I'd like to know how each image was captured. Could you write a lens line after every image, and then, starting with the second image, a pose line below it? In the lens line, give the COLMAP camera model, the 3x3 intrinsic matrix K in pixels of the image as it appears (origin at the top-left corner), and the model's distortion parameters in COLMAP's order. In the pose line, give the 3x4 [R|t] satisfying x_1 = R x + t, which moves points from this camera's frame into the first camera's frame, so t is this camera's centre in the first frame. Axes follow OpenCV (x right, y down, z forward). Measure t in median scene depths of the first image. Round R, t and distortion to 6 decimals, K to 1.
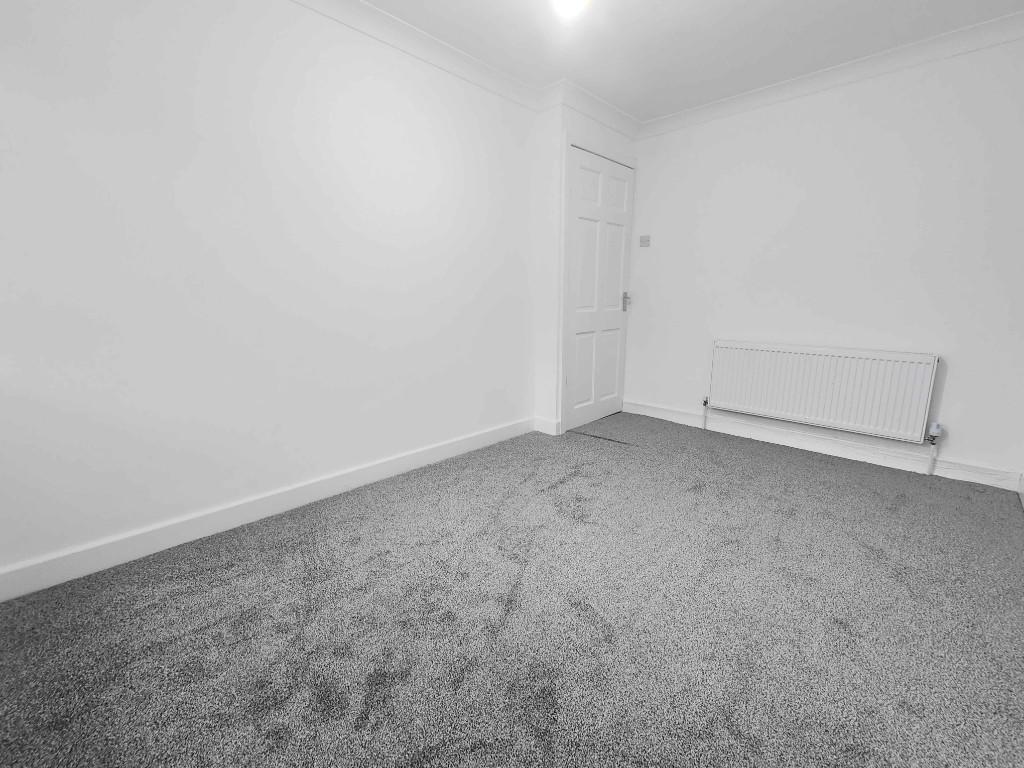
lens RADIAL K [[448.1, 0, 511.8], [0, 448.1, 380.3], [0, 0, 1]] dist [0.002926, 0.000341]
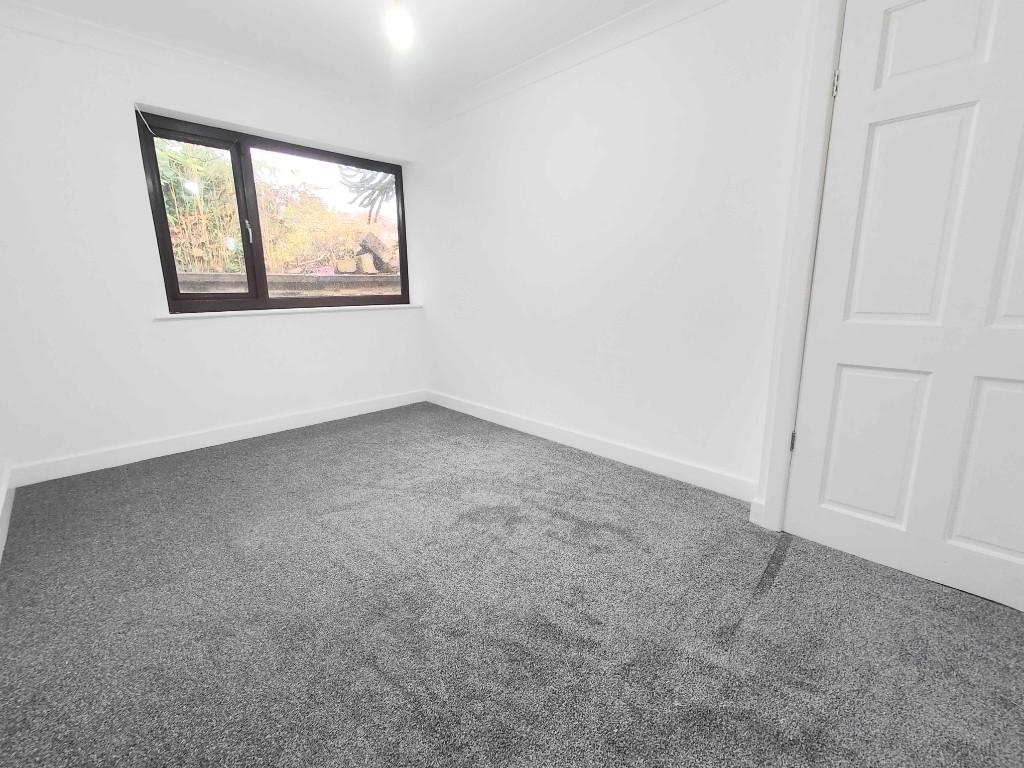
lens RADIAL K [[448.1, 0, 511.8], [0, 448.1, 380.3], [0, 0, 1]] dist [0.002926, 0.000341]
pose [[-0.035597, 0.202470, -0.978641, 0.940556], [-0.176282, 0.962635, 0.205570, -0.181315], [0.983696, 0.179834, 0.001425, 0.920461]]
